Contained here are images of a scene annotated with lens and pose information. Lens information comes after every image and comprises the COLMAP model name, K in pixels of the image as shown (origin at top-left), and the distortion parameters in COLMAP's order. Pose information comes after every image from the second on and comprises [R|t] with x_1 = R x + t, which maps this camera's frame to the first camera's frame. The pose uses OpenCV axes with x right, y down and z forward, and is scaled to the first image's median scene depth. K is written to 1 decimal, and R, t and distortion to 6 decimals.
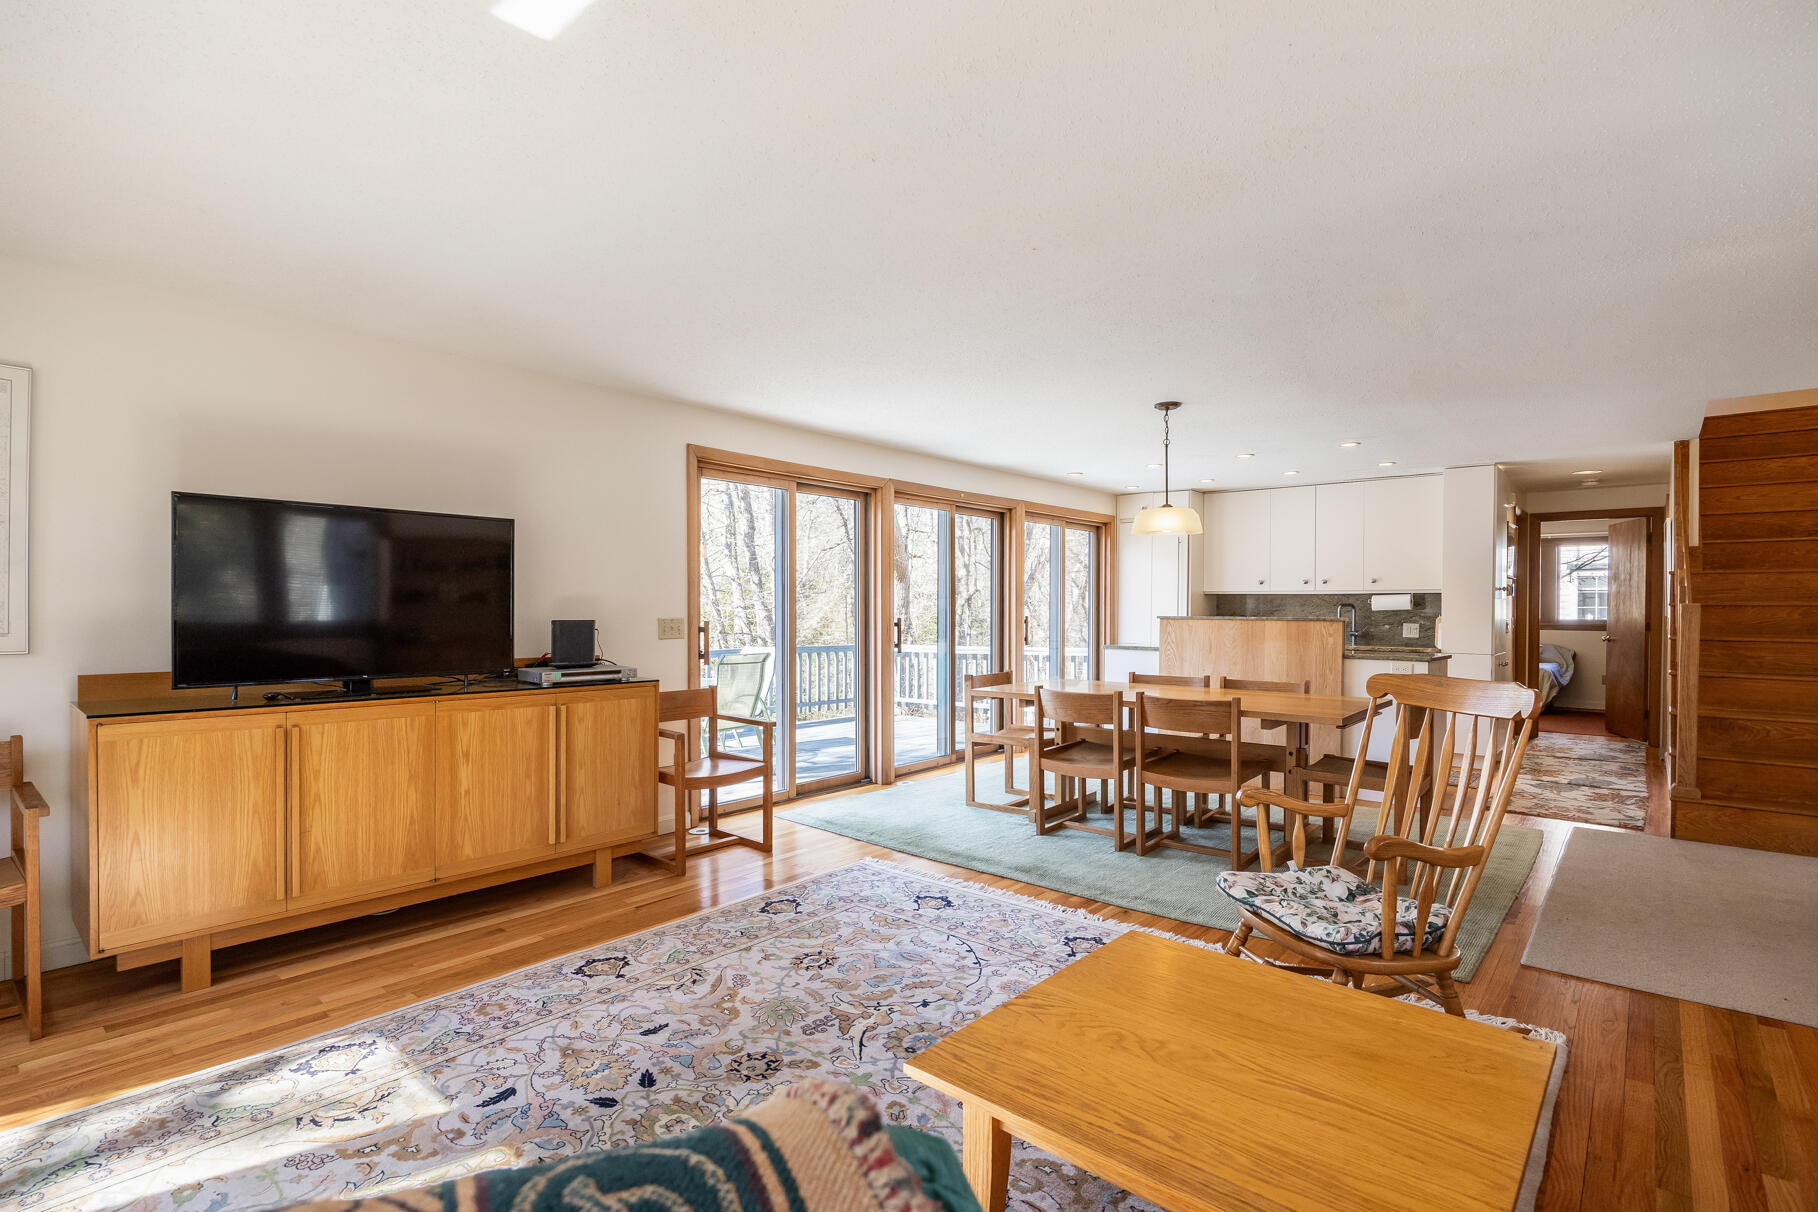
lens RADIAL K [[868.5, 0, 890.8], [0, 868.5, 610.4], [0, 0, 1]] dist [-0.004491, -0.002270]
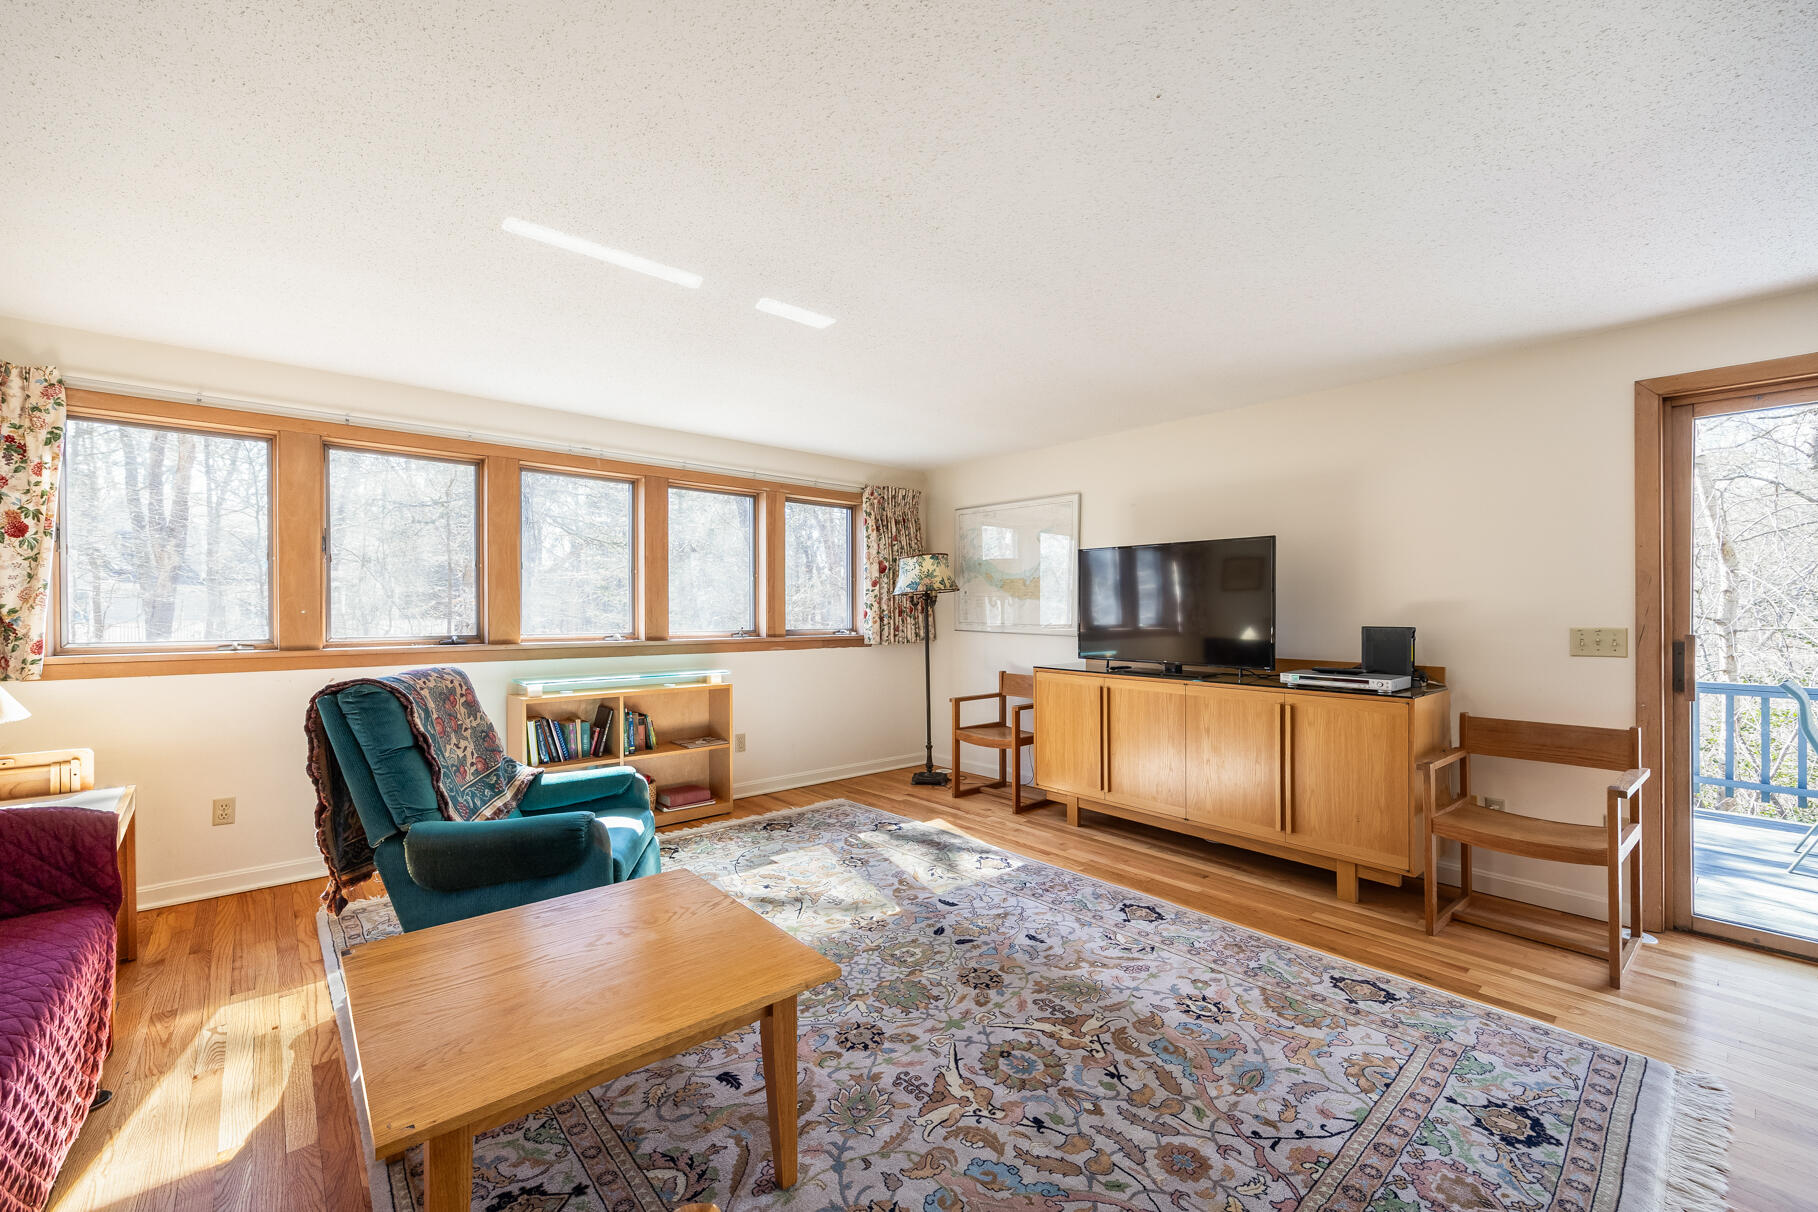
lens RADIAL K [[736.4, 0, 912.6], [0, 736.4, 617.7], [0, 0, 1]] dist [0.005831, 0.001020]
pose [[-0.125809, 0.004866, -0.992043, 0.497667], [-0.006947, 0.999959, 0.005786, 0.000721], [0.992030, 0.007619, -0.125770, 0.567215]]
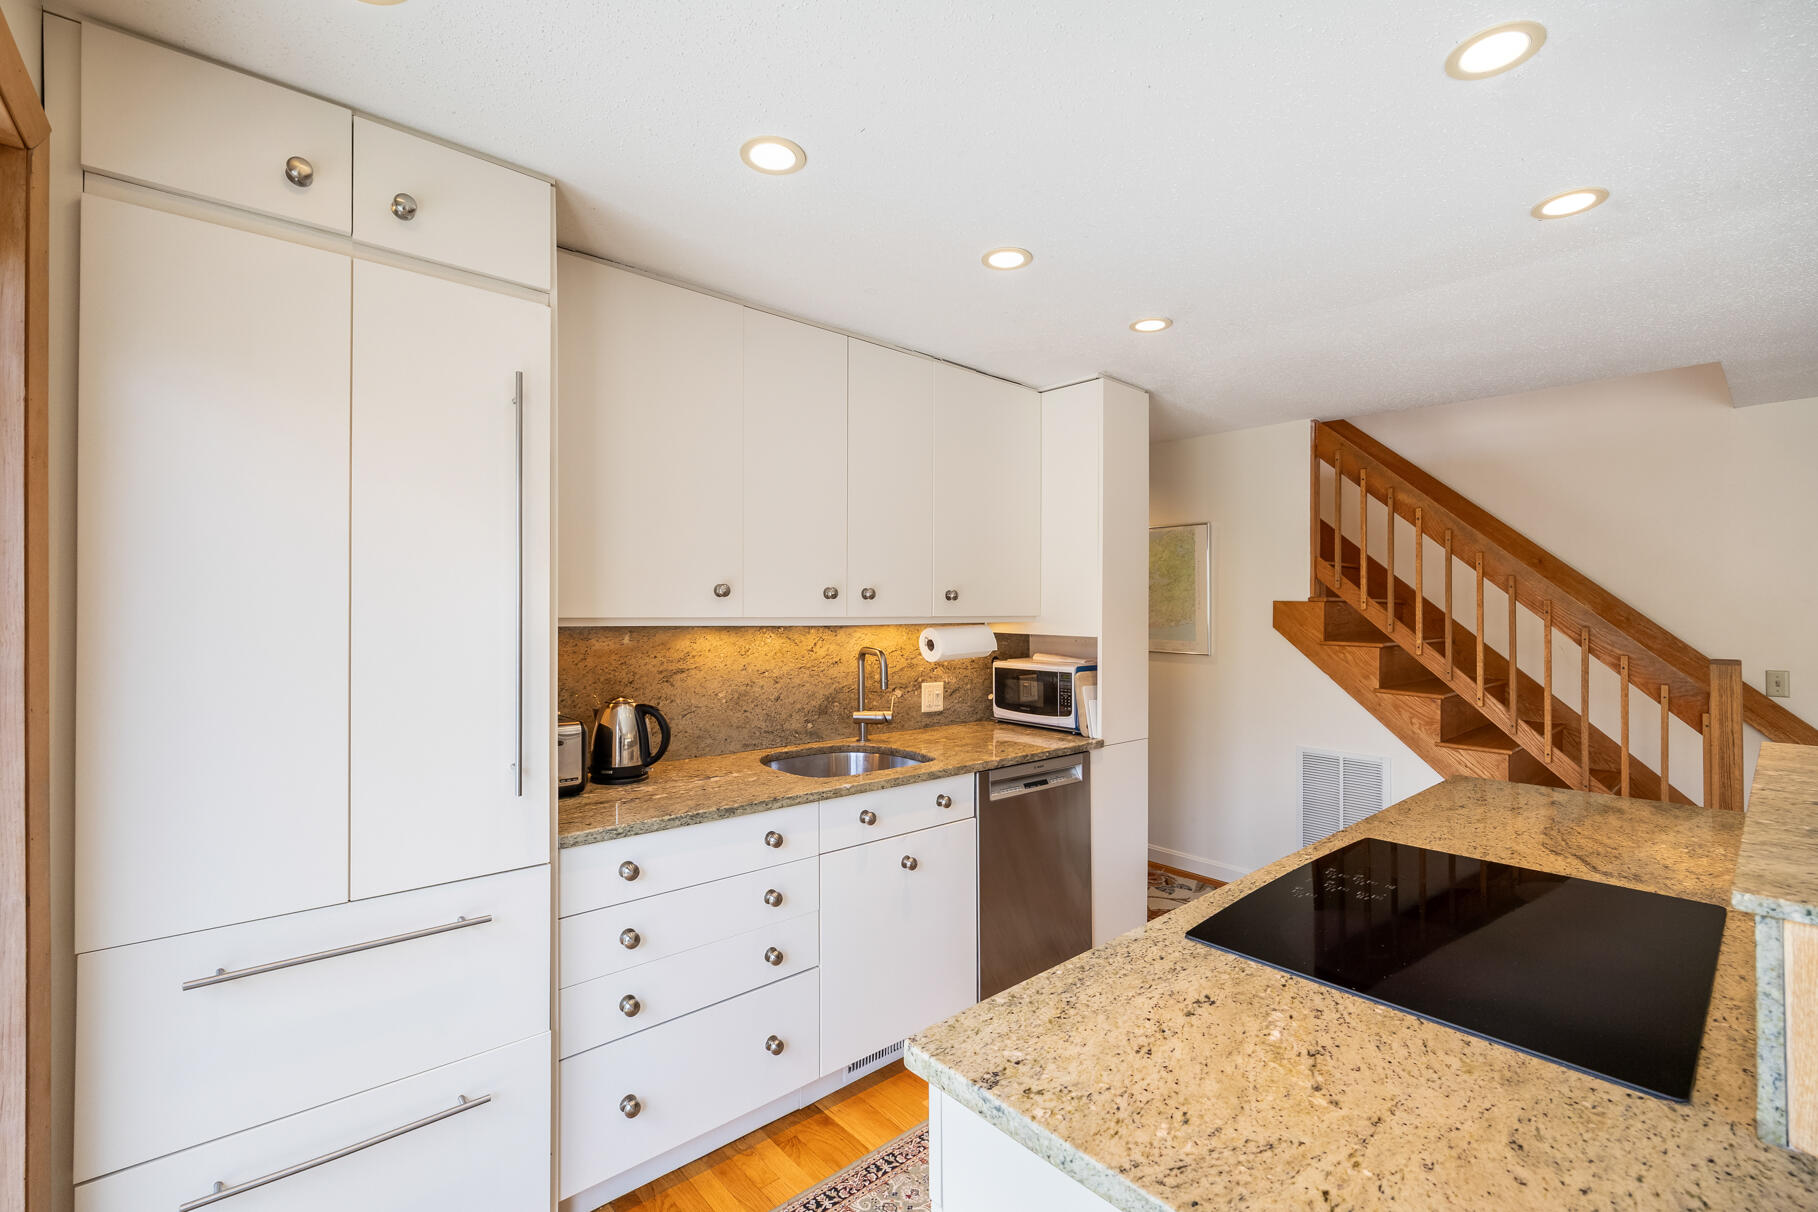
lens RADIAL K [[770.5, 0, 906.7], [0, 770.5, 614.7], [0, 0, 1]] dist [-0.011483, 0.000680]
pose [[0.115515, -0.018205, 0.993139, 0.295192], [-0.004111, 0.999815, 0.018805, -0.055062], [-0.993297, -0.006255, 0.115419, 1.702258]]
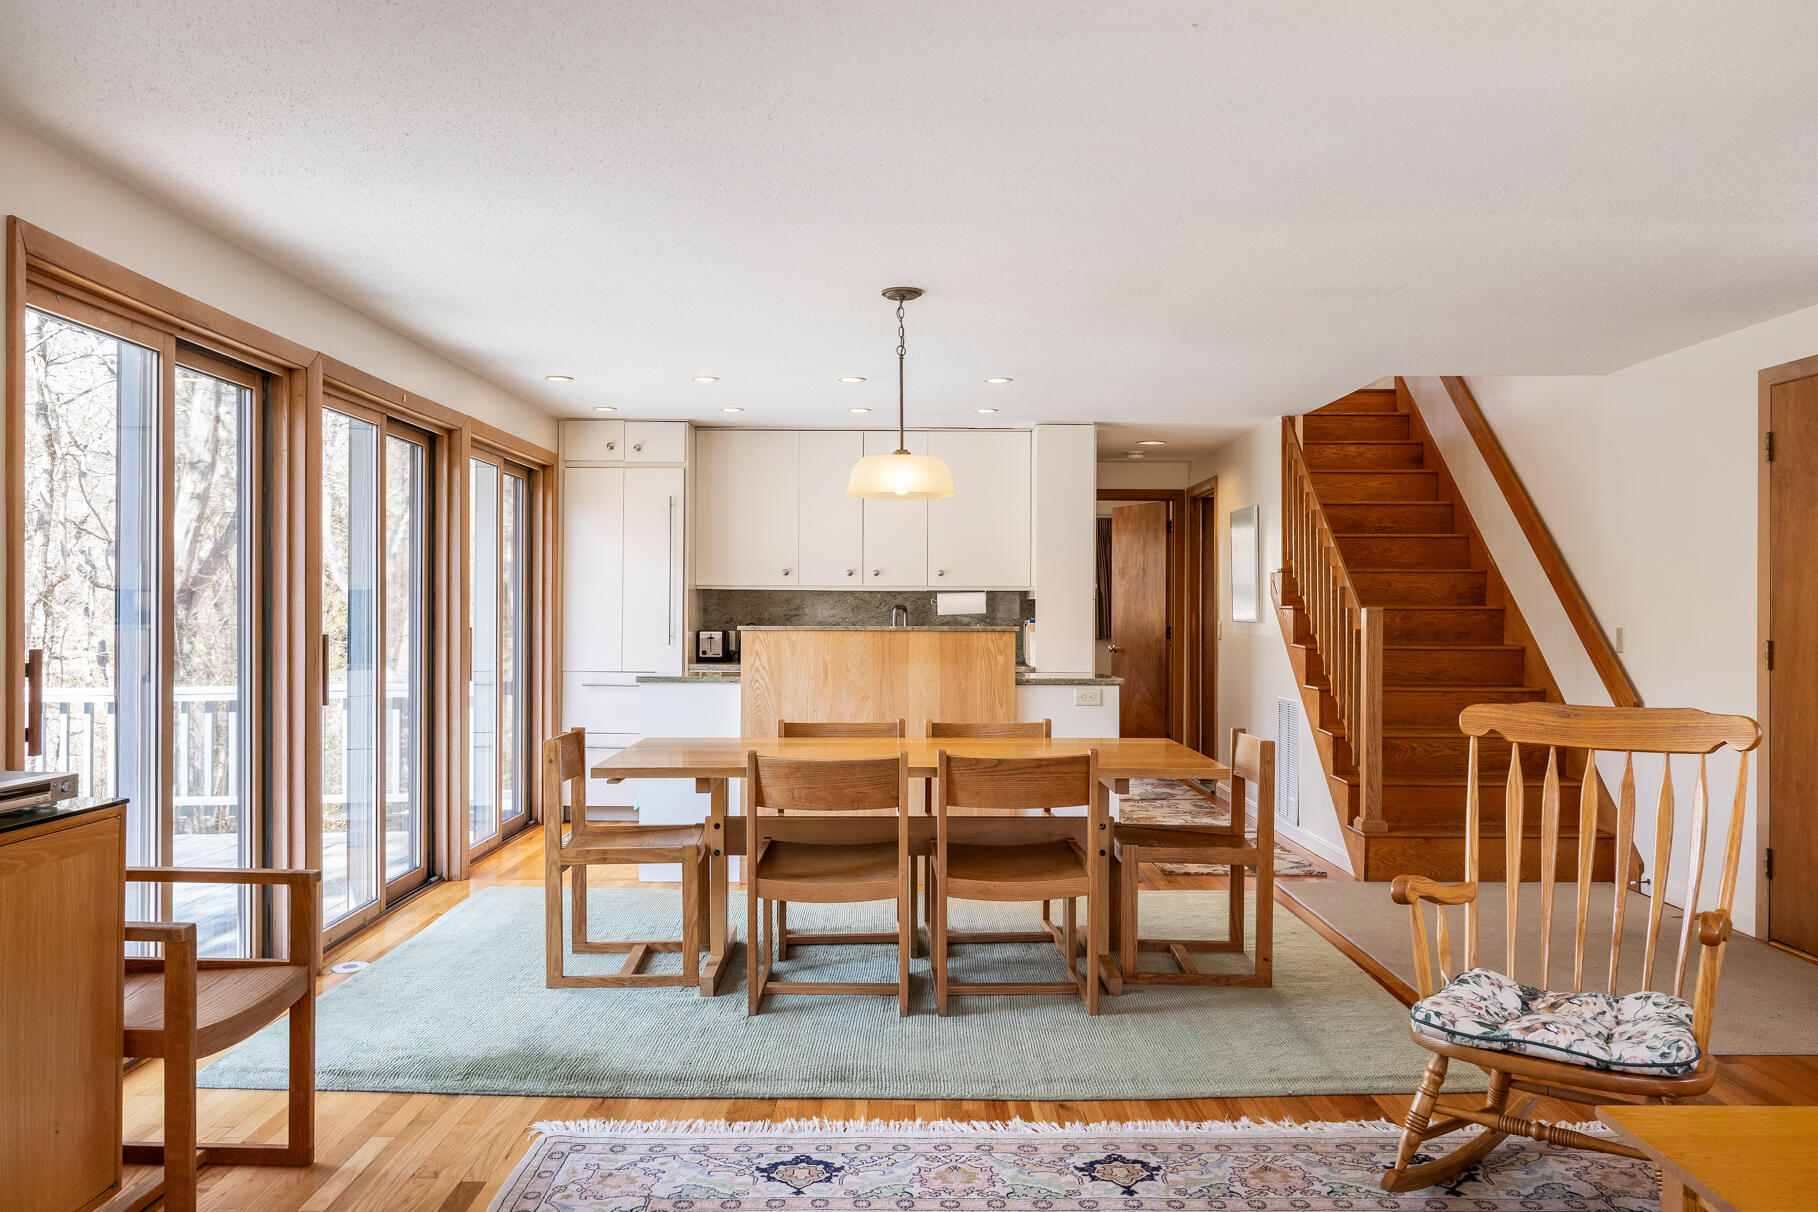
lens RADIAL K [[1426.3, 0, 882.8], [0, 1426.3, 601.1], [0, 0, 1]] dist [-0.012471, 0.003797]
pose [[0.757356, 0.001859, 0.653000, -0.412383], [0.003083, 0.999975, -0.006422, -0.006988], [-0.652995, 0.006877, 0.757331, 0.257708]]
